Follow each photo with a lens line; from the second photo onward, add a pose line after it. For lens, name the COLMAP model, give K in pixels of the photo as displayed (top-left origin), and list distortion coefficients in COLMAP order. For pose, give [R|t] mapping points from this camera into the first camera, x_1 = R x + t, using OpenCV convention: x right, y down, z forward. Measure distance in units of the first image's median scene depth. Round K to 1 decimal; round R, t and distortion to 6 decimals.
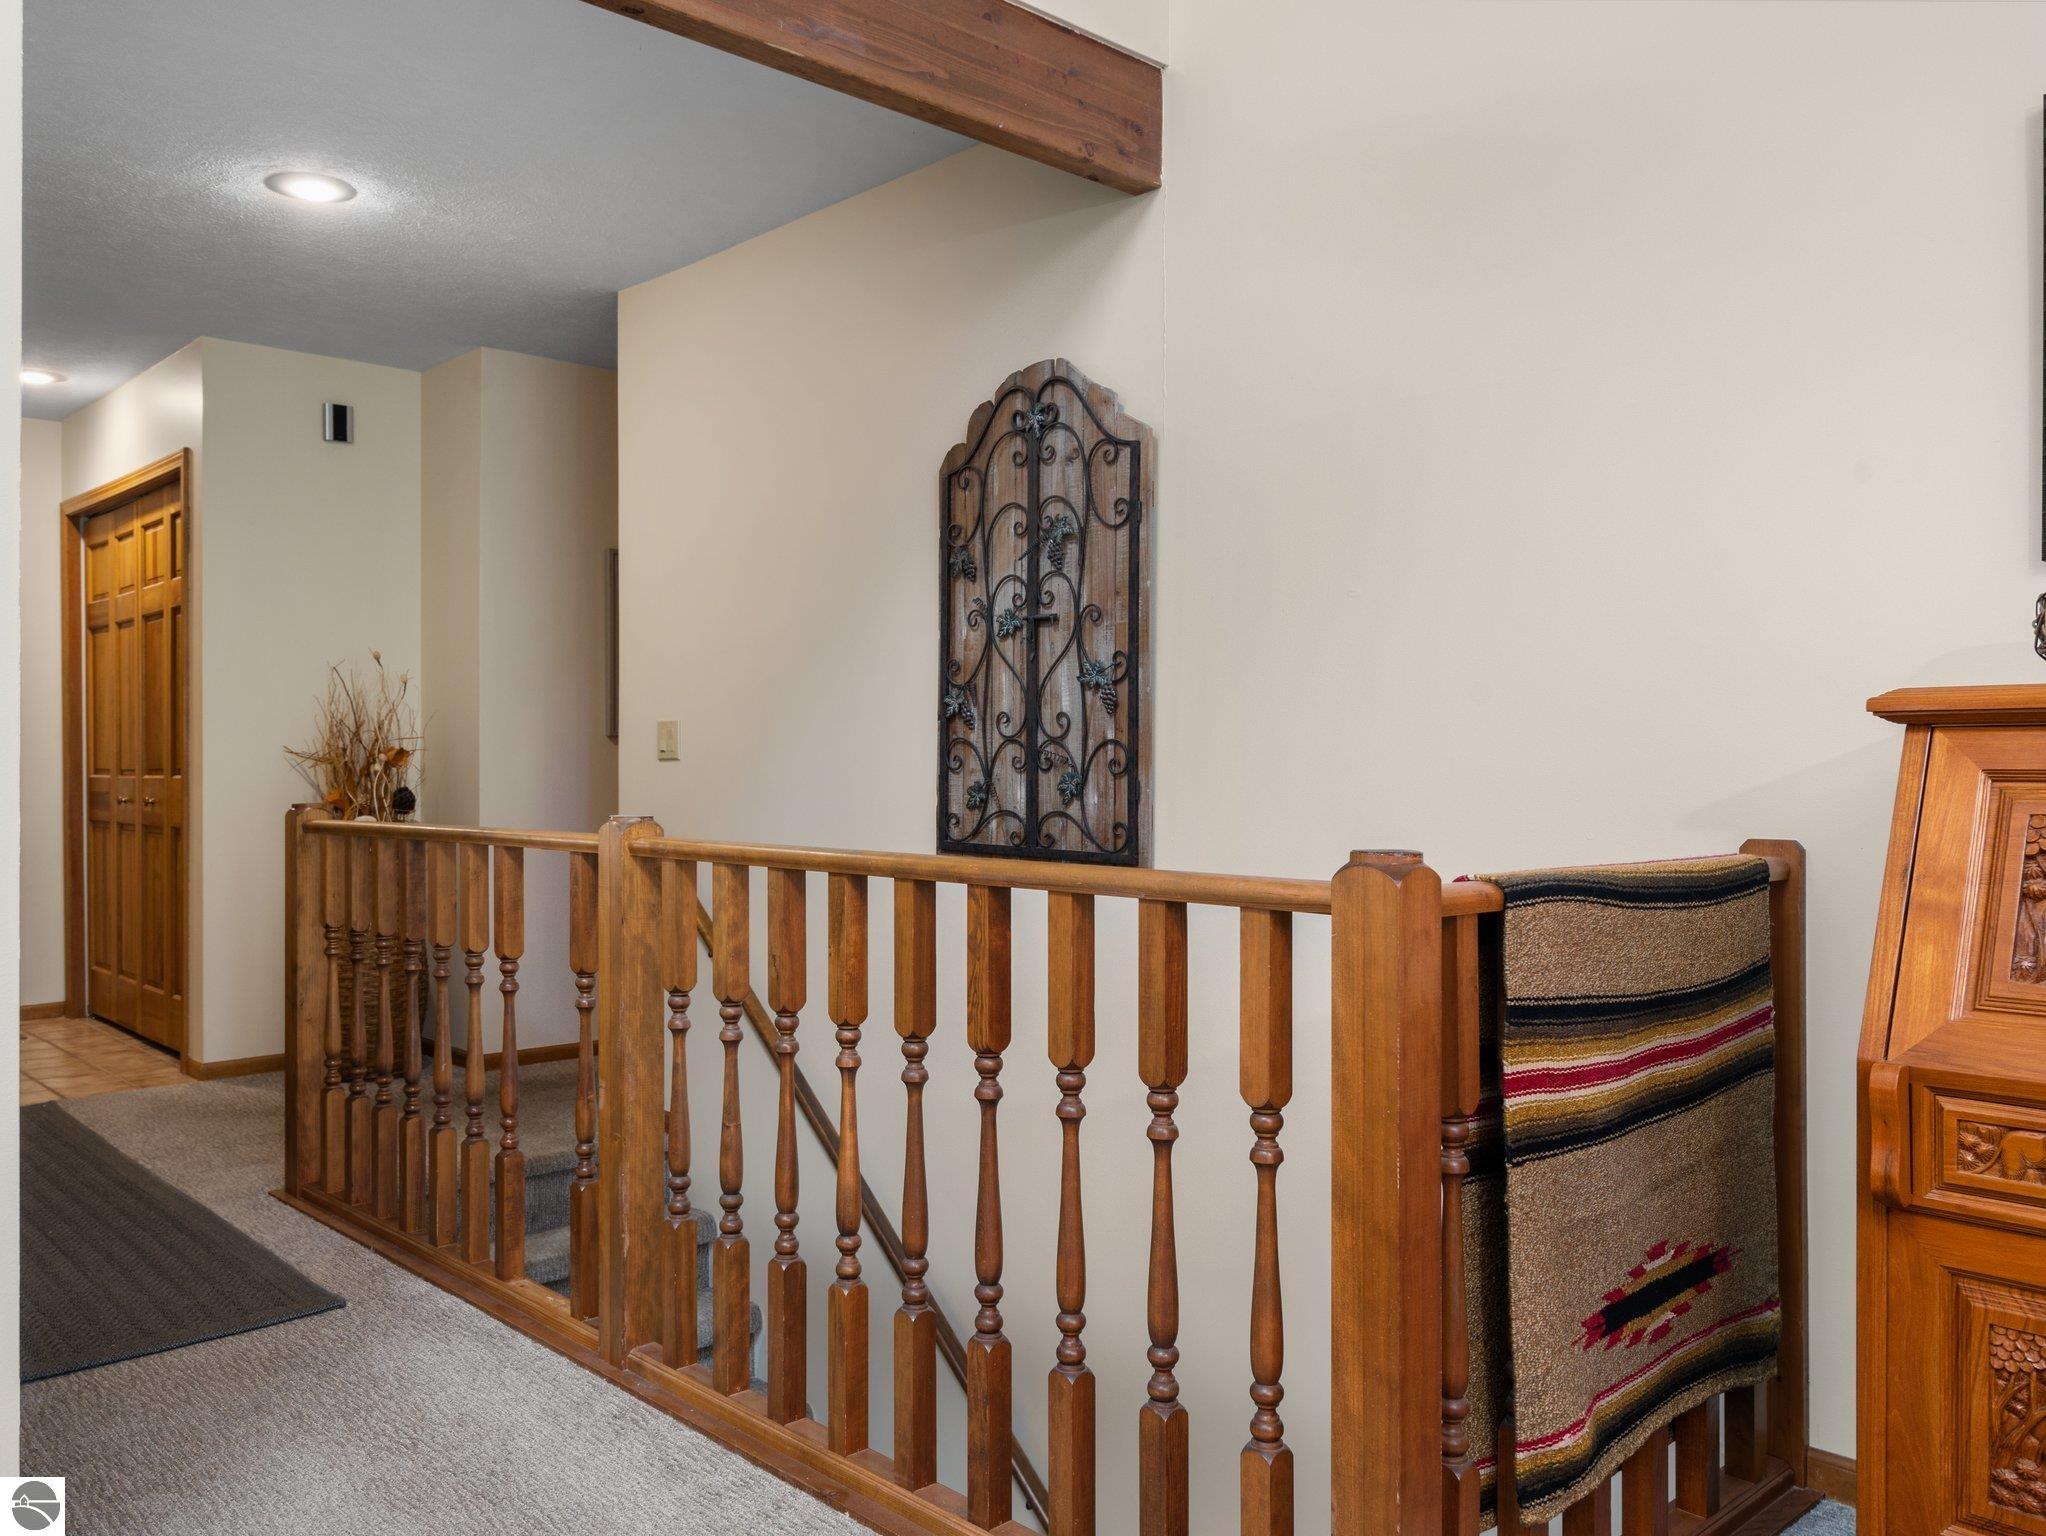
lens RADIAL K [[1607.6, 0, 1017.1], [0, 1607.6, 768.3], [0, 0, 1]] dist [0.006730, 0.005535]
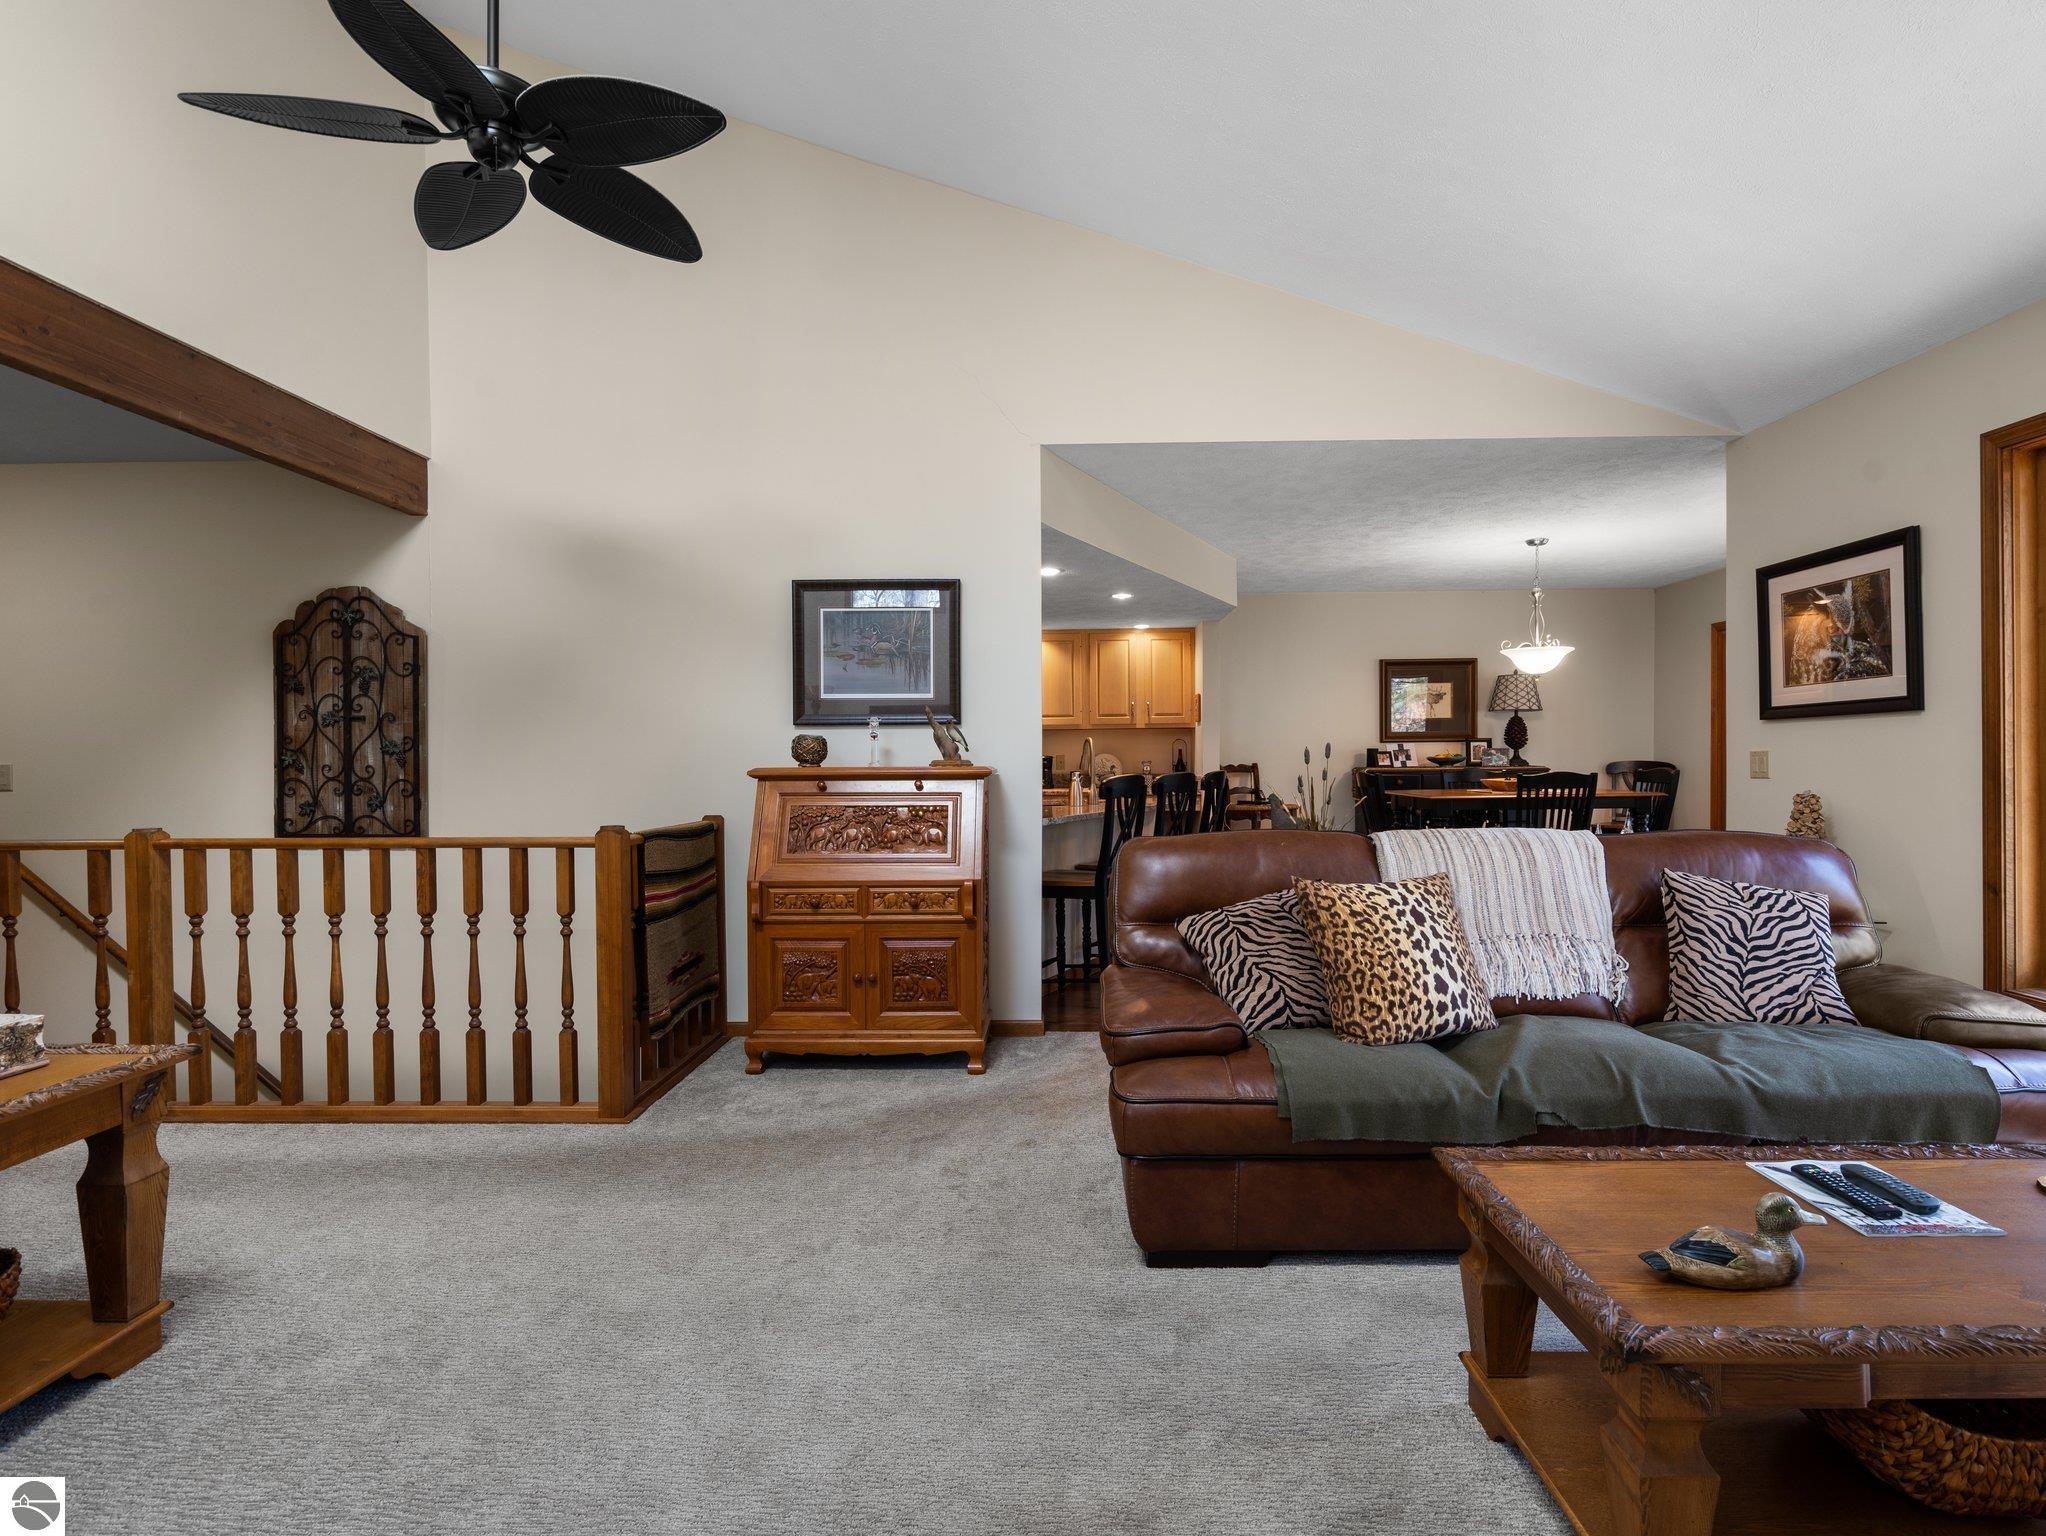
lens RADIAL K [[960.4, 0, 1024.4], [0, 960.4, 767.5], [0, 0, 1]] dist [-0.000746, 0.000461]
pose [[0.693671, -0.006331, 0.720264, -0.272366], [0.008027, 0.999967, 0.001059, -0.027621], [-0.720247, 0.005046, 0.693699, -0.423016]]
